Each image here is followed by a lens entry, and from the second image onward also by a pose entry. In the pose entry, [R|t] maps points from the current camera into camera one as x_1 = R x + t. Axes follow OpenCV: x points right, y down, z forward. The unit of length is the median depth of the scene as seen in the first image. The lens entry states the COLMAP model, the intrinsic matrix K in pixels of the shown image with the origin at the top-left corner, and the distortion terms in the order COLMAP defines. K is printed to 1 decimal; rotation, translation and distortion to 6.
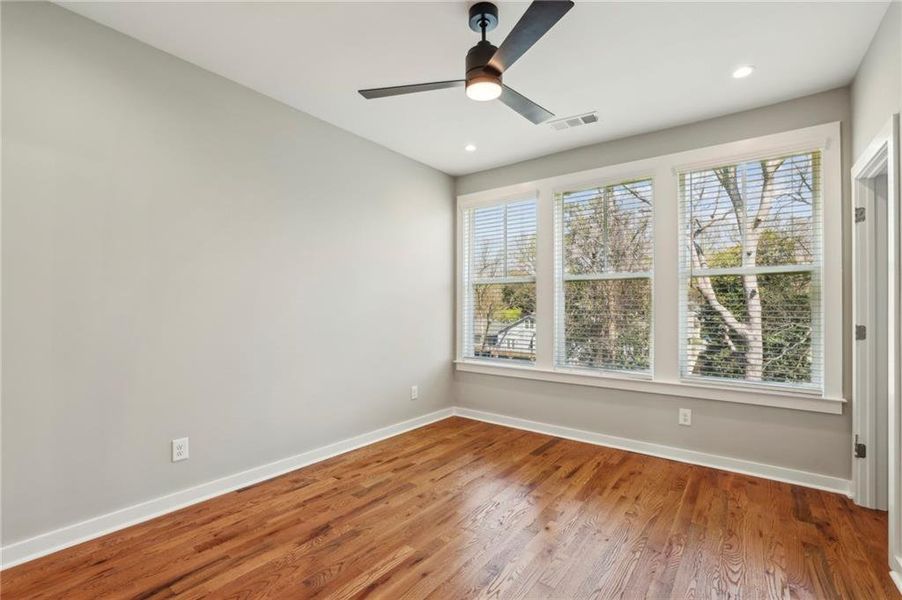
lens RADIAL K [[416.4, 0, 451.0], [0, 416.4, 300.0], [0, 0, 1]] dist [-0.002740, -0.000355]
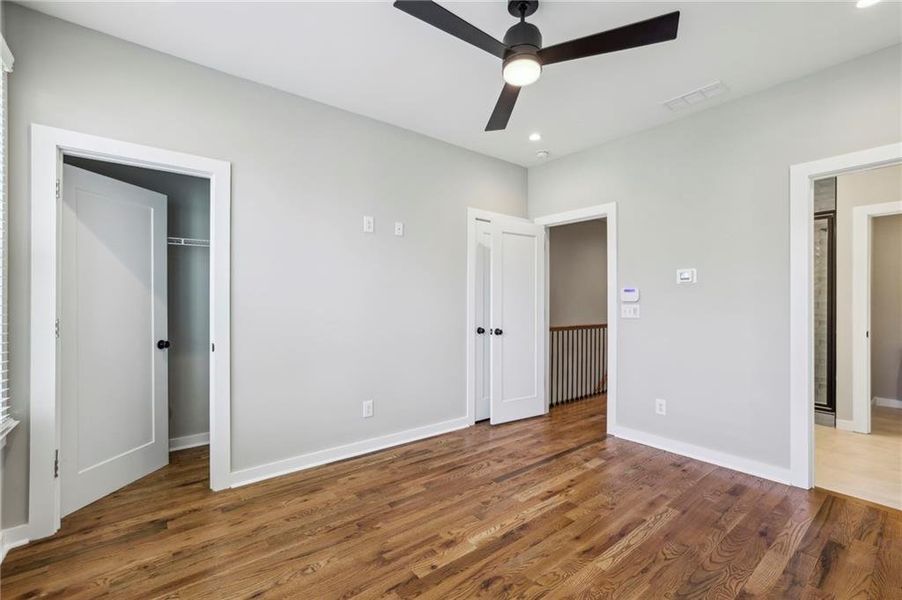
lens RADIAL K [[400.3, 0, 451.0], [0, 400.3, 300.0], [0, 0, 1]] dist [-0.002078, -0.000045]
pose [[-0.969012, -0.007045, 0.246913, 0.004920], [-0.009239, 0.999927, -0.007727, 0.020641], [-0.246840, -0.009769, -0.969007, 1.741161]]
